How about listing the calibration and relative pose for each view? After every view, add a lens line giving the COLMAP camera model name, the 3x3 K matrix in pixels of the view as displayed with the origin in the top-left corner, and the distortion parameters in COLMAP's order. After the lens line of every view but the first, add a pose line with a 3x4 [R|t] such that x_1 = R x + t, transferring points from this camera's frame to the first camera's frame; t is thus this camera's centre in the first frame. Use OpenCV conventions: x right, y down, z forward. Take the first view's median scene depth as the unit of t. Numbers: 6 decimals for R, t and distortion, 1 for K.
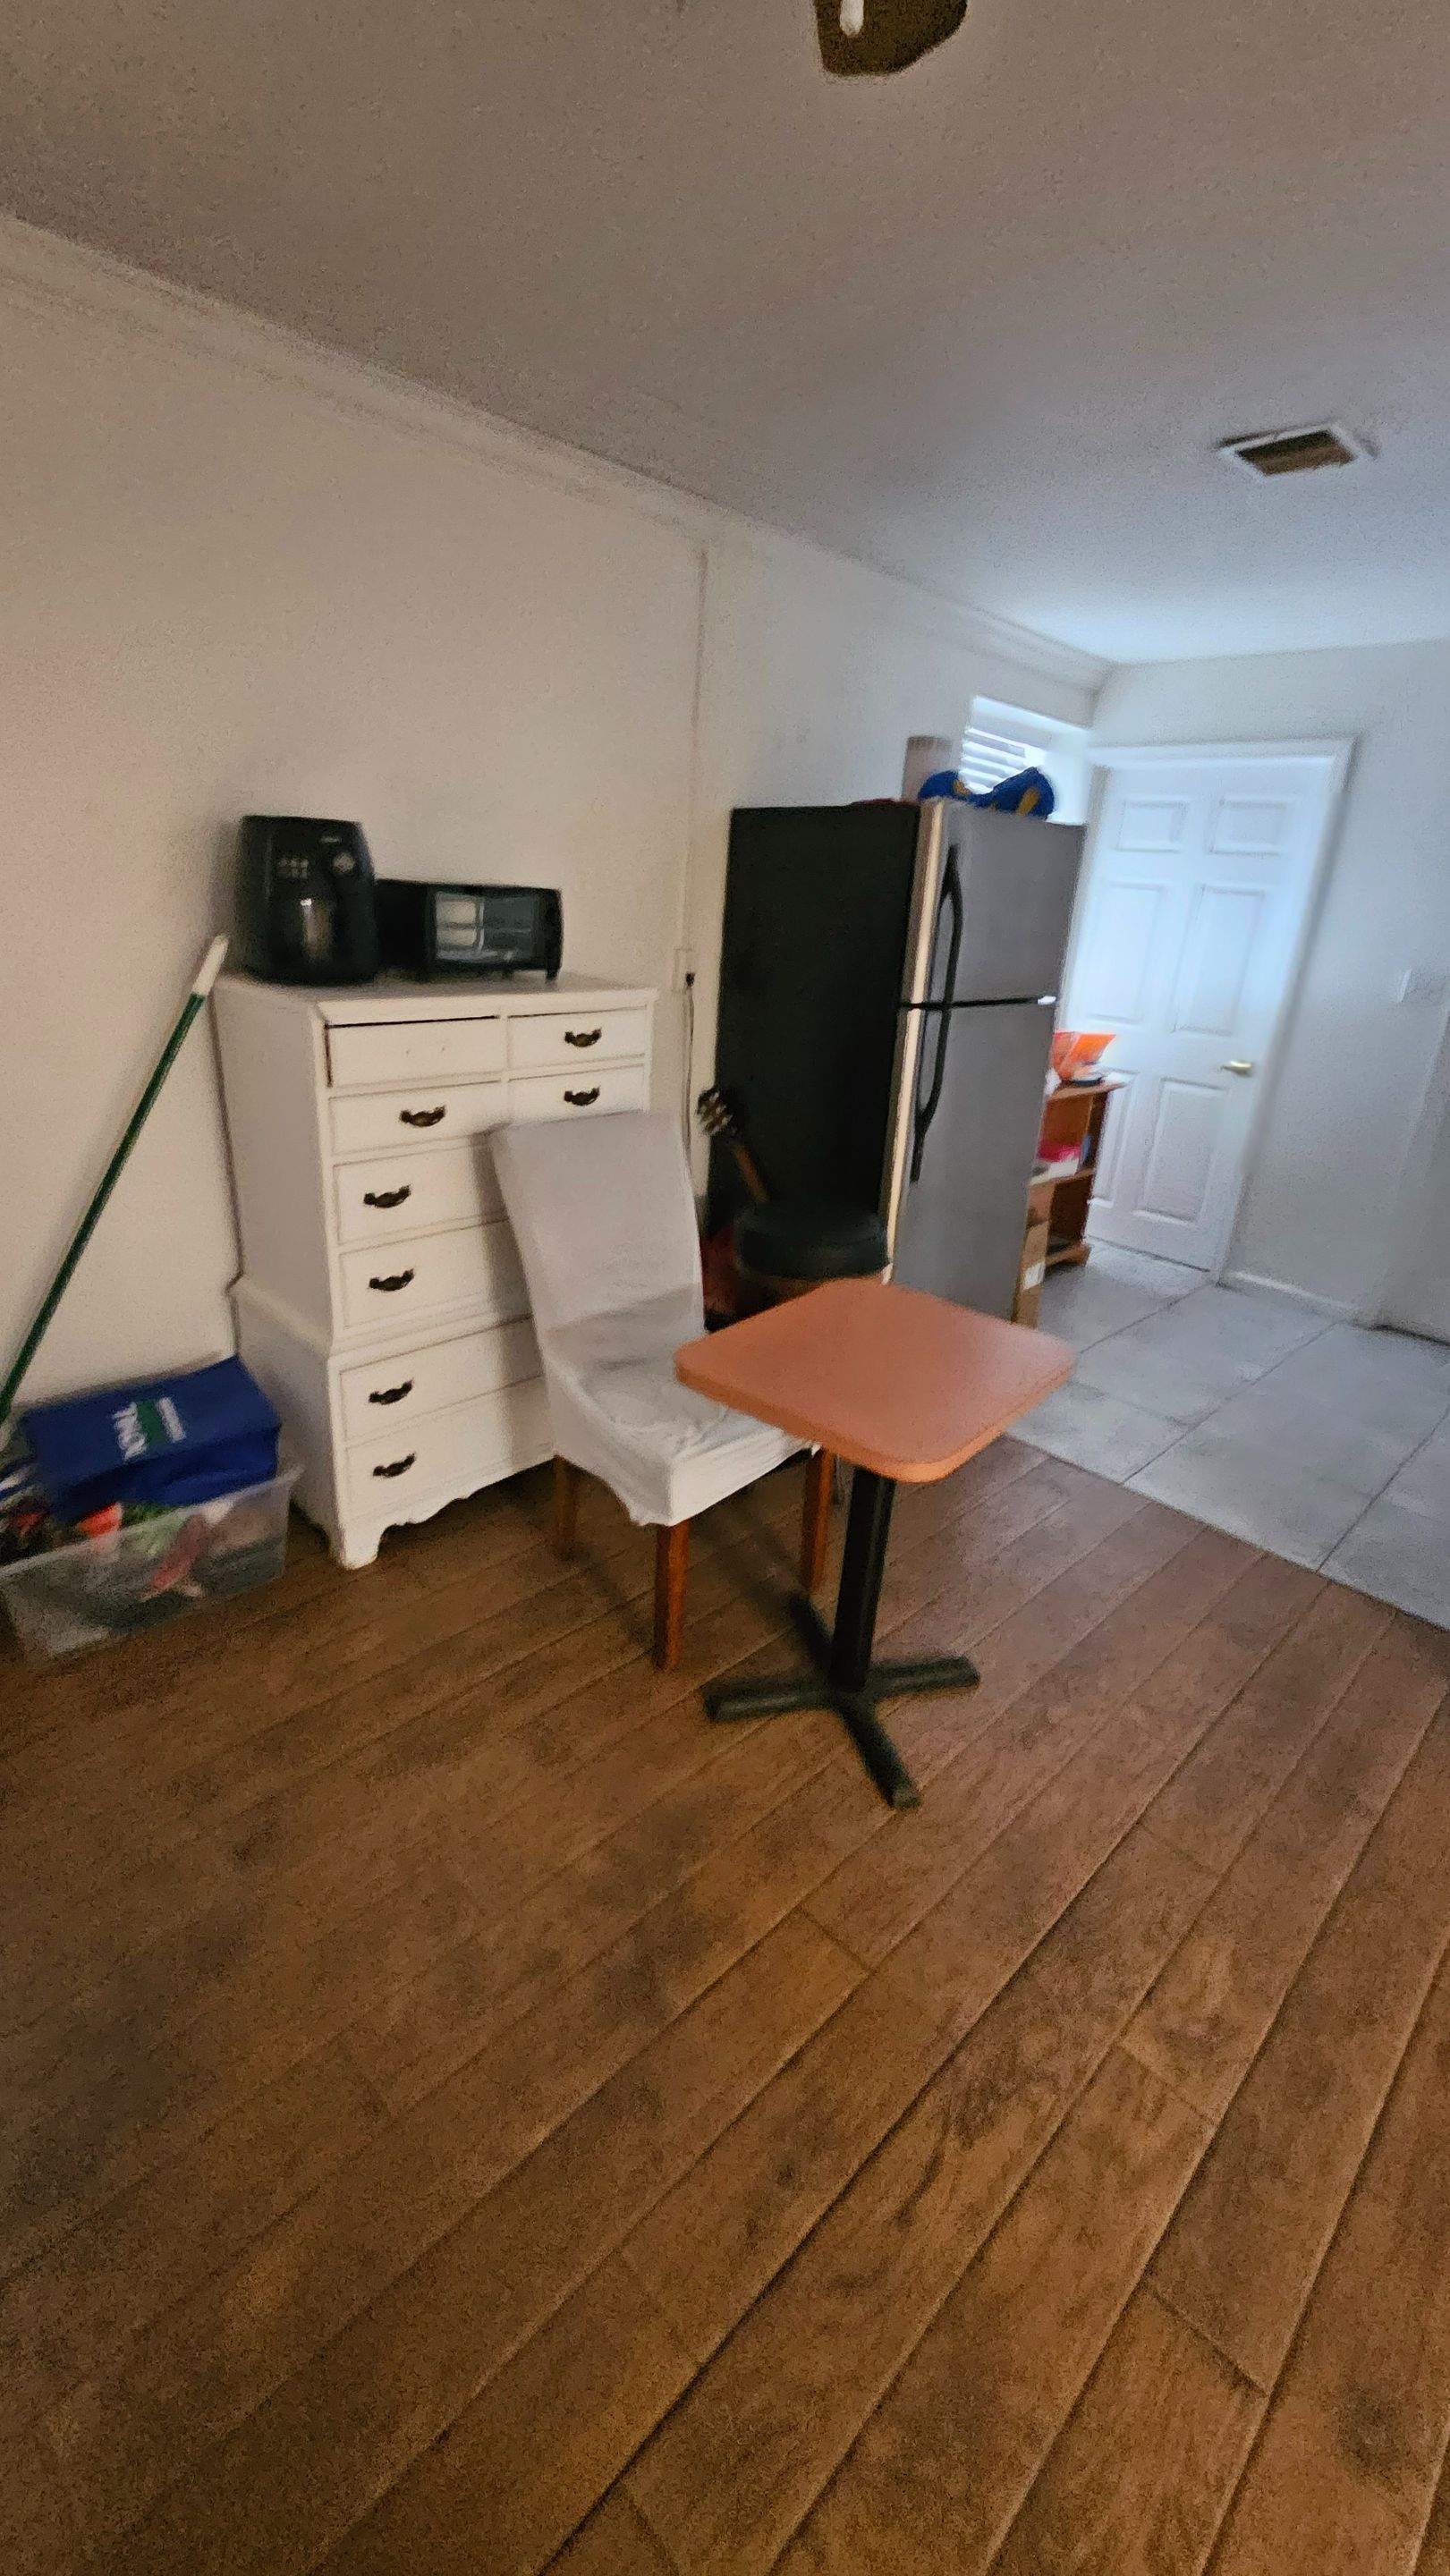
lens RADIAL K [[1069.7, 0, 725.0], [0, 1069.7, 1288.0], [0, 0, 1]] dist [0.002846, 0.000159]
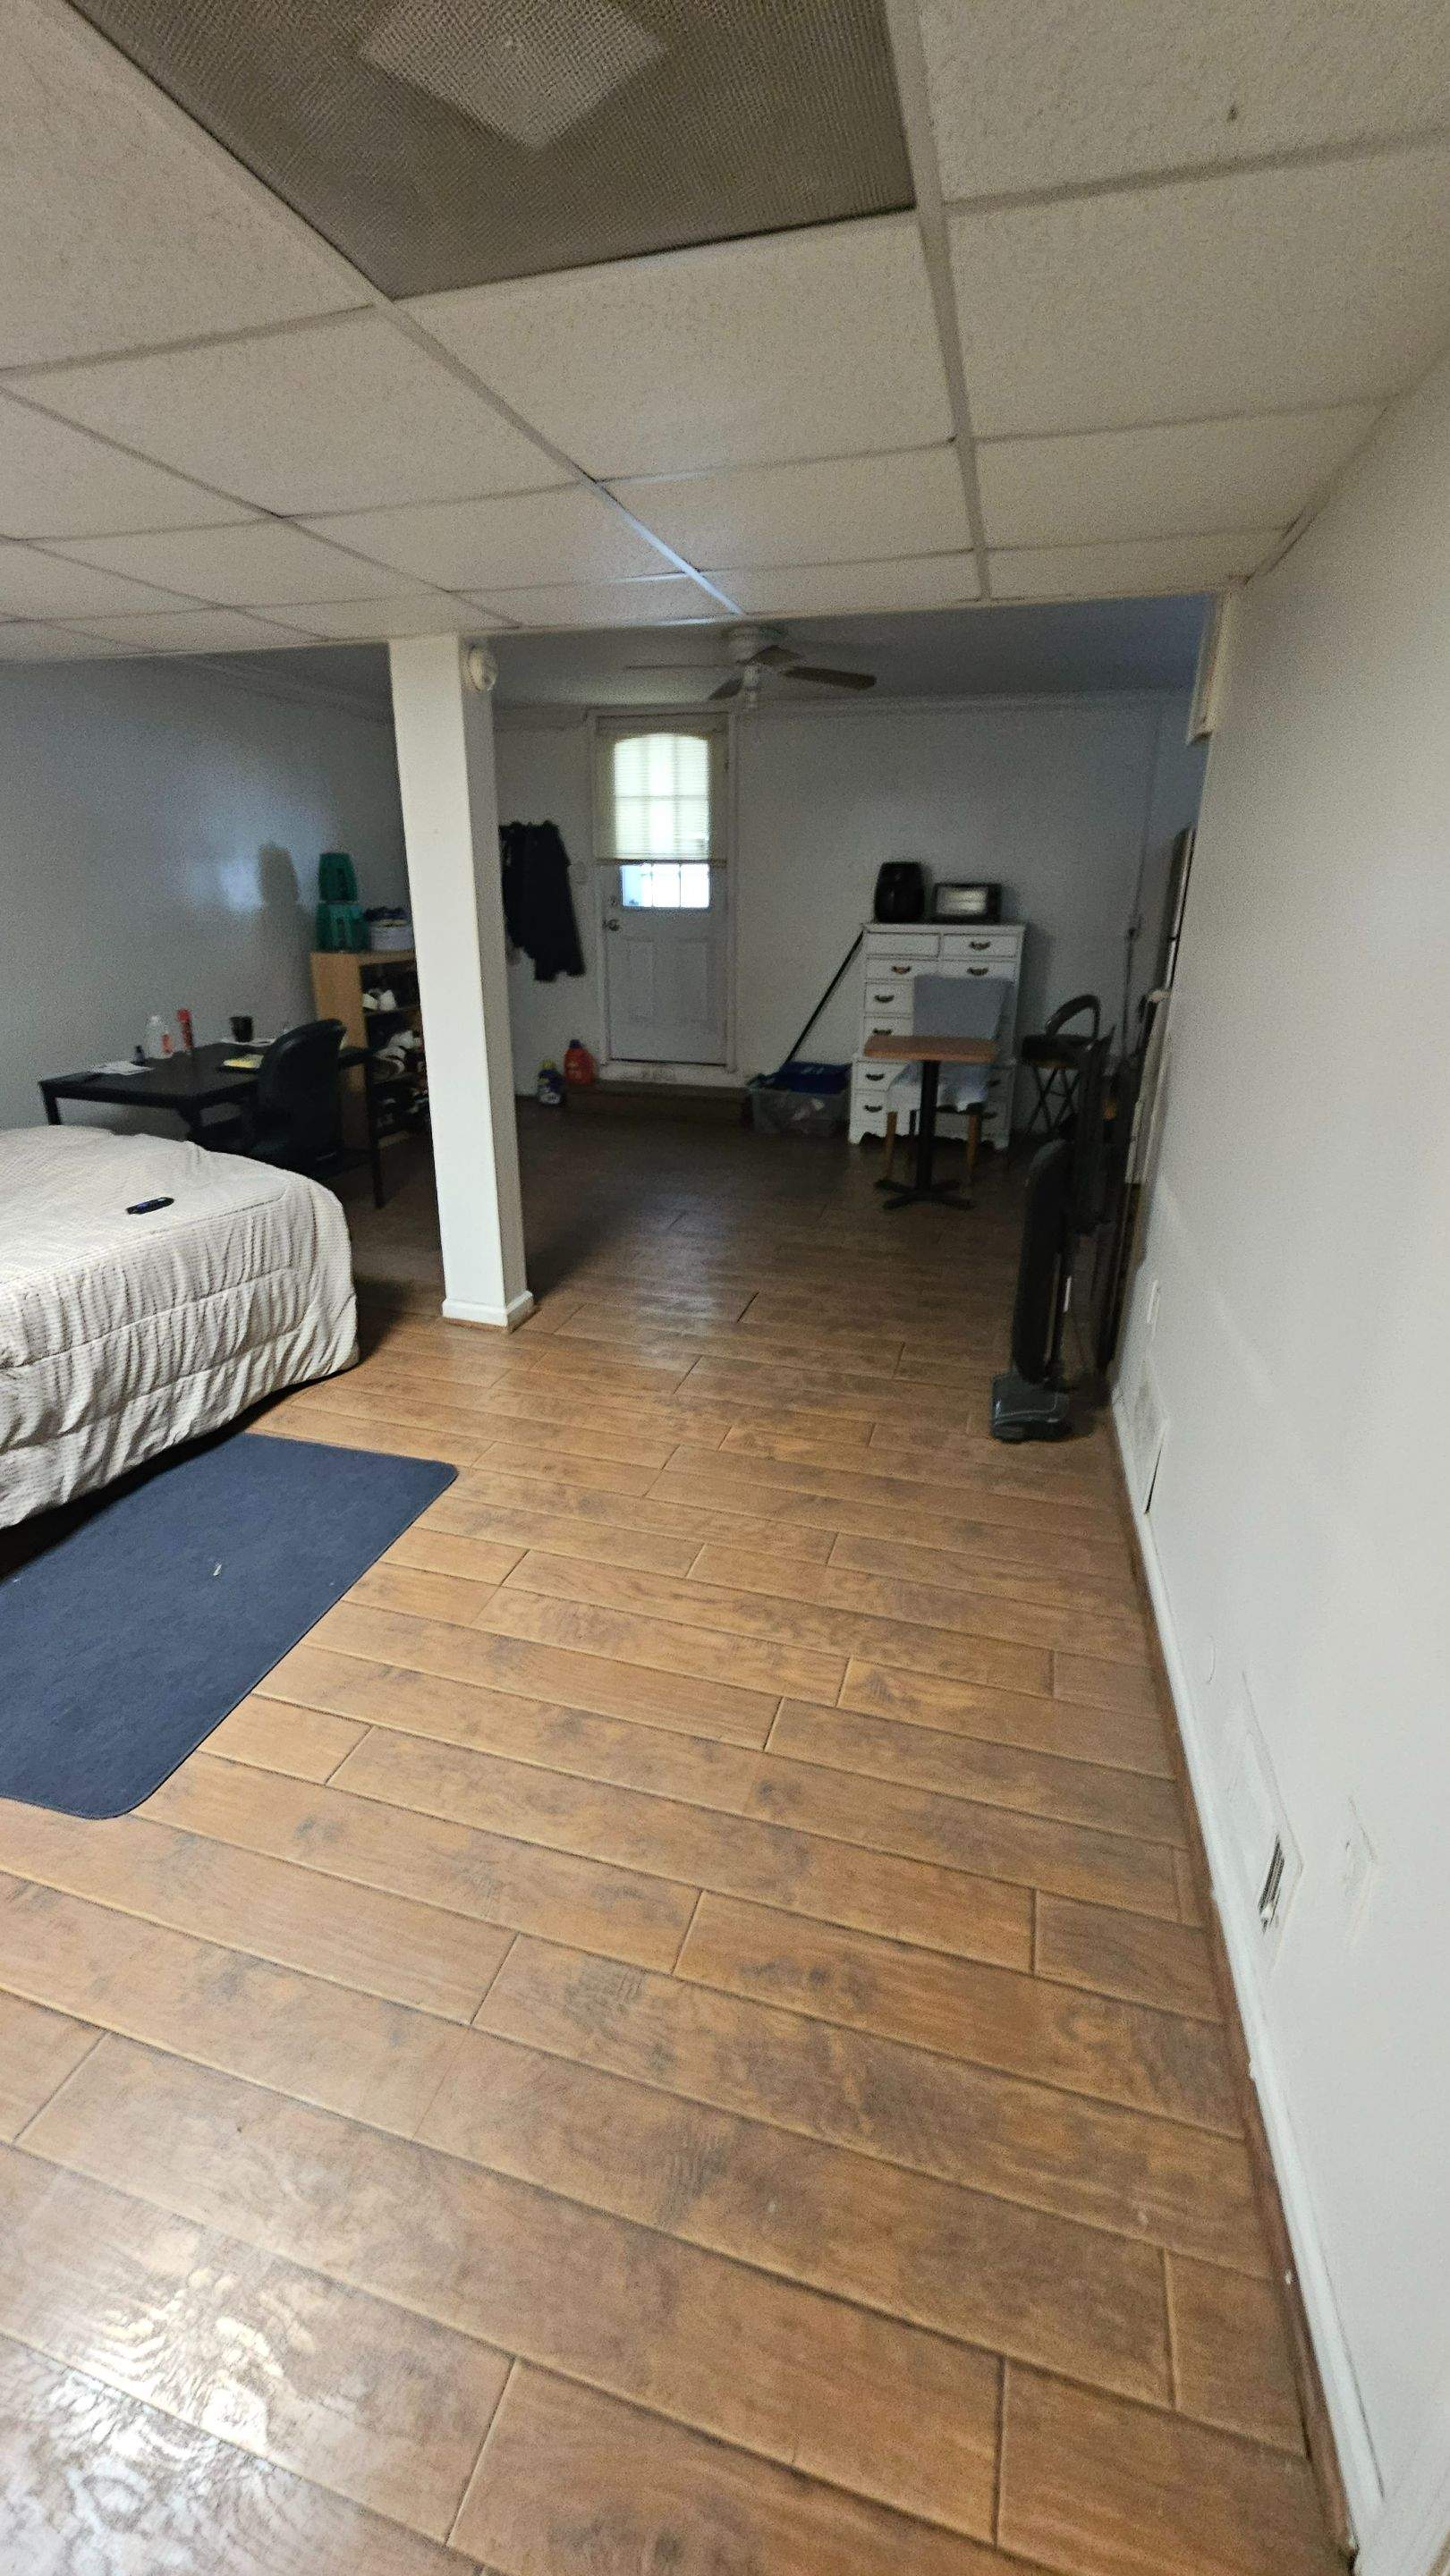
lens RADIAL K [[1054.6, 0, 721.4], [0, 1054.6, 1274.8], [0, 0, 1]] dist [0.000278, 0.000403]
pose [[0.471546, 0.252343, -0.844966, 1.824630], [-0.291080, 0.949019, 0.120976, 0.355477], [0.832416, 0.188907, 0.520958, -0.569475]]
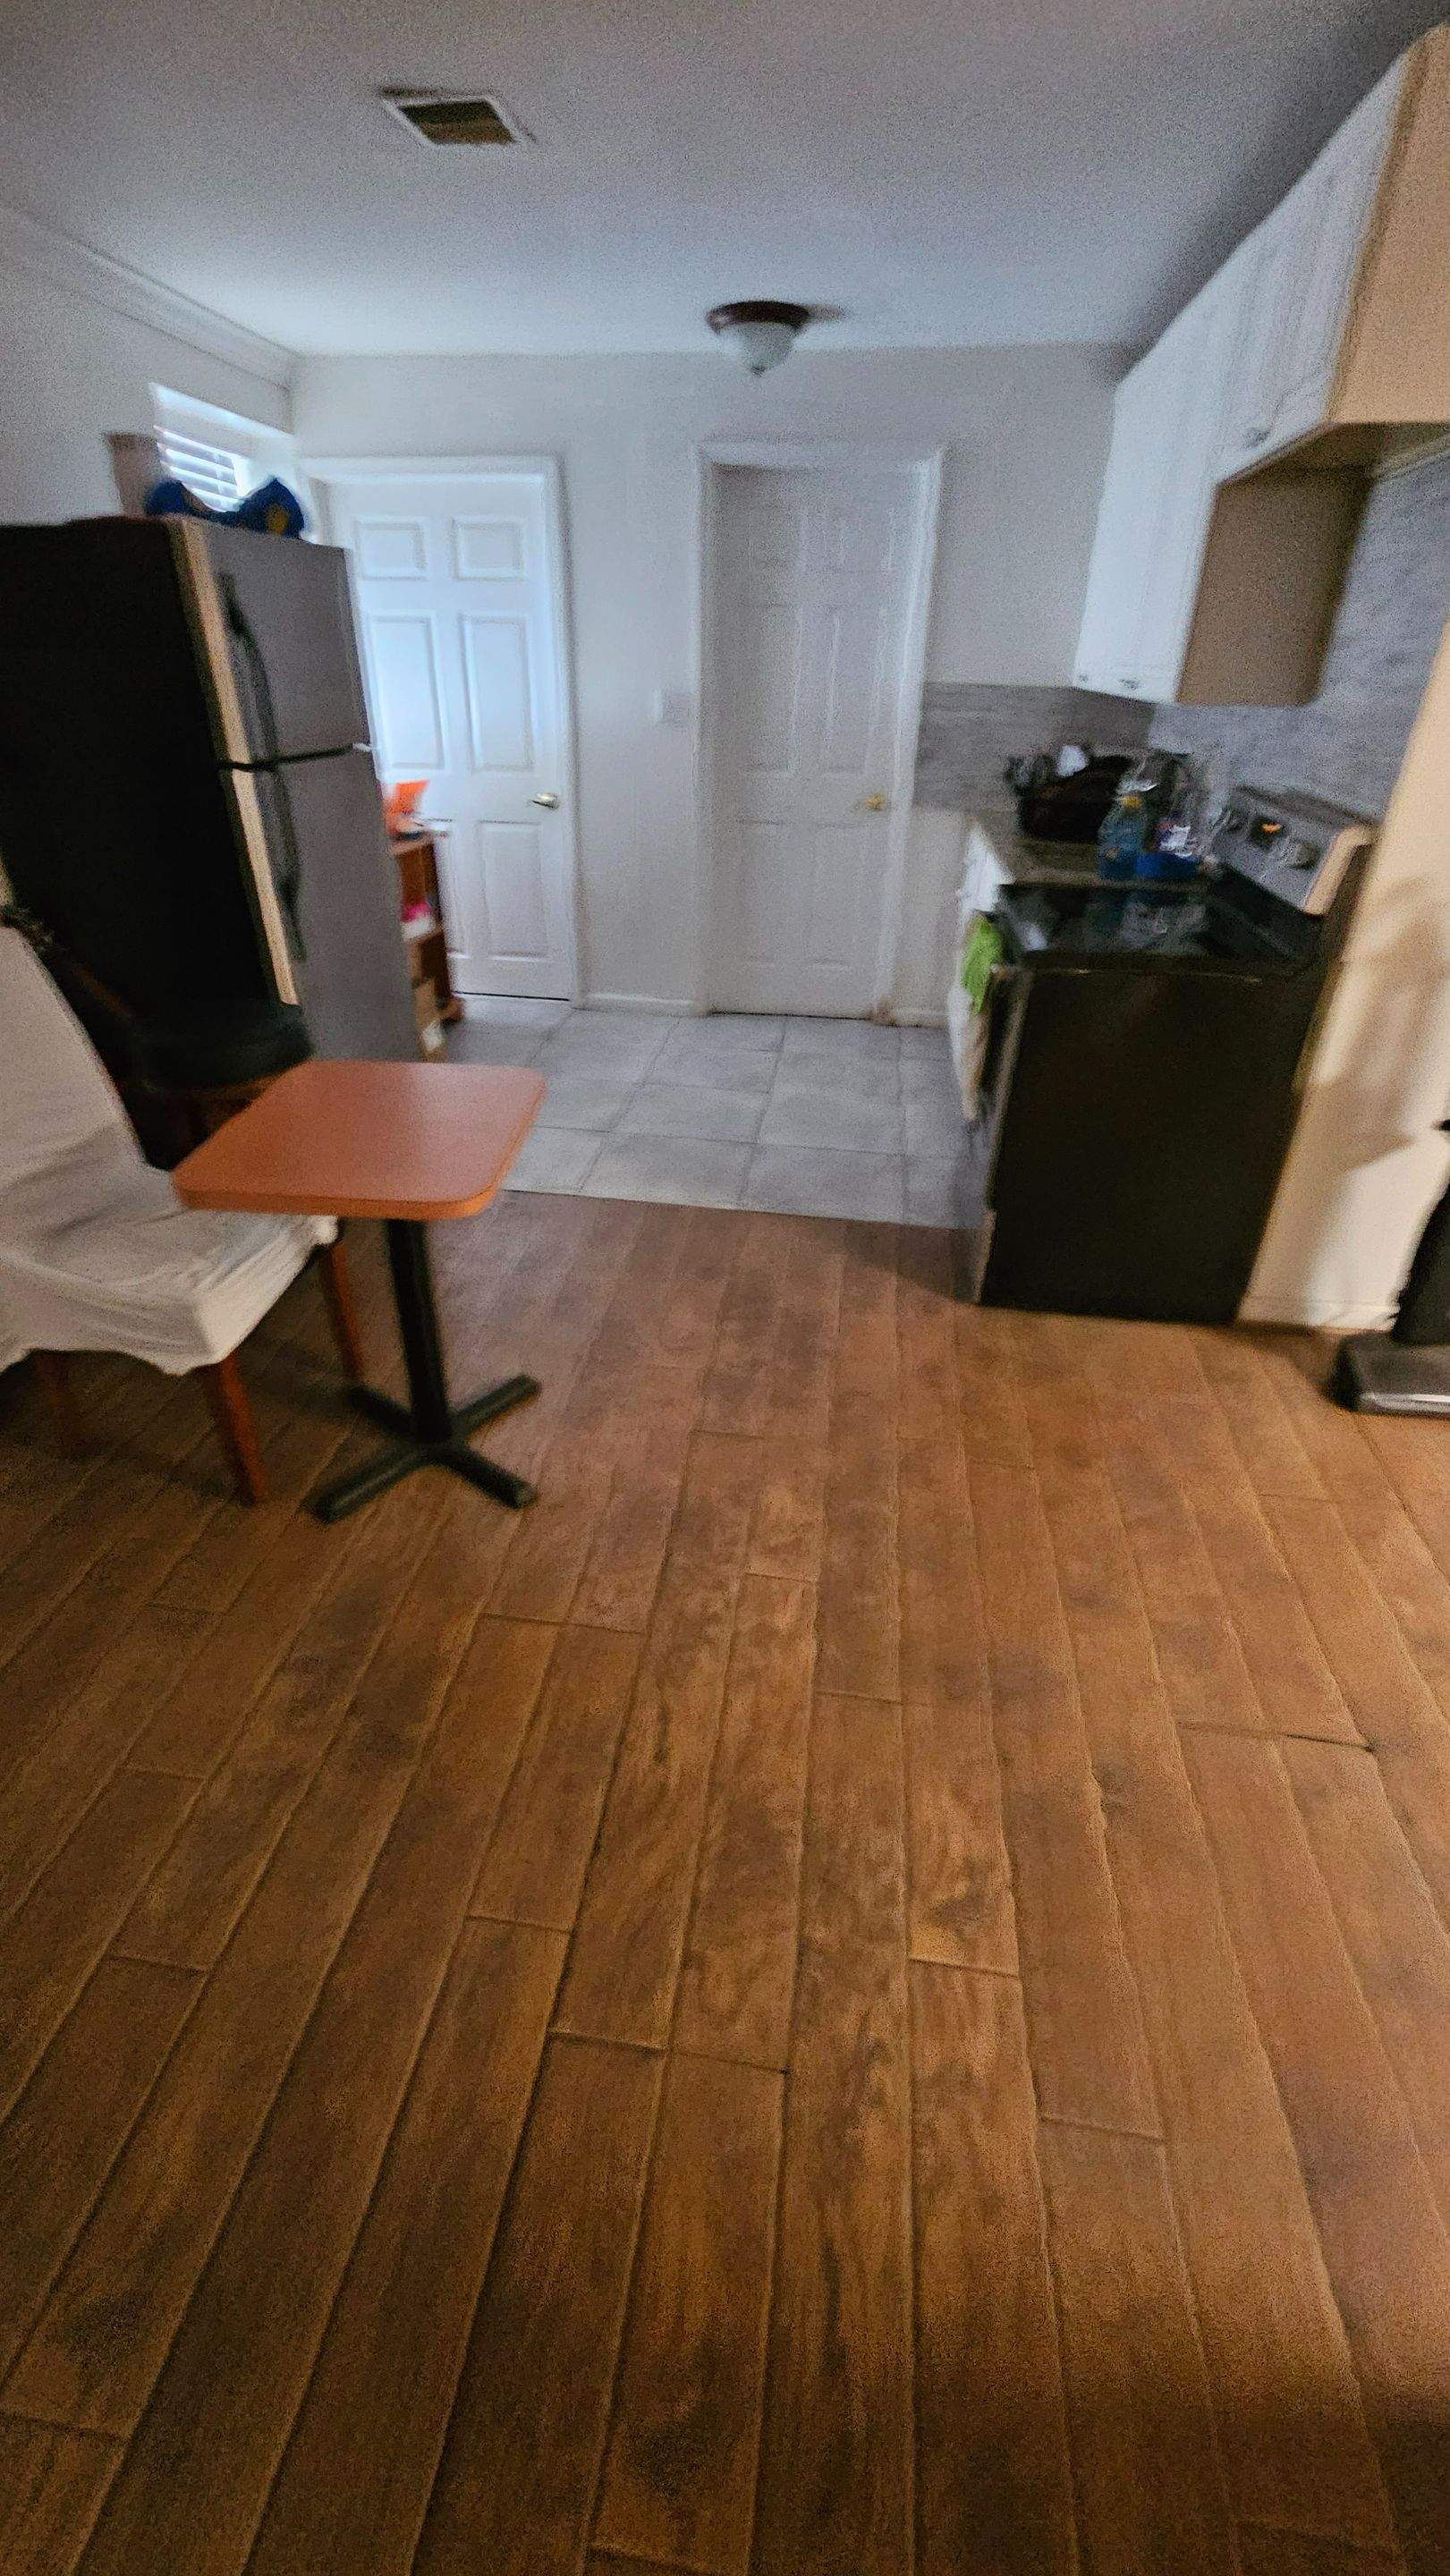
lens RADIAL K [[1054.6, 0, 721.4], [0, 1054.6, 1274.8], [0, 0, 1]] dist [0.000278, 0.000403]
pose [[0.796271, -0.347634, 0.495079, -0.112164], [0.248958, 0.934191, 0.255551, 0.018809], [-0.551337, -0.080234, 0.830415, -0.018011]]
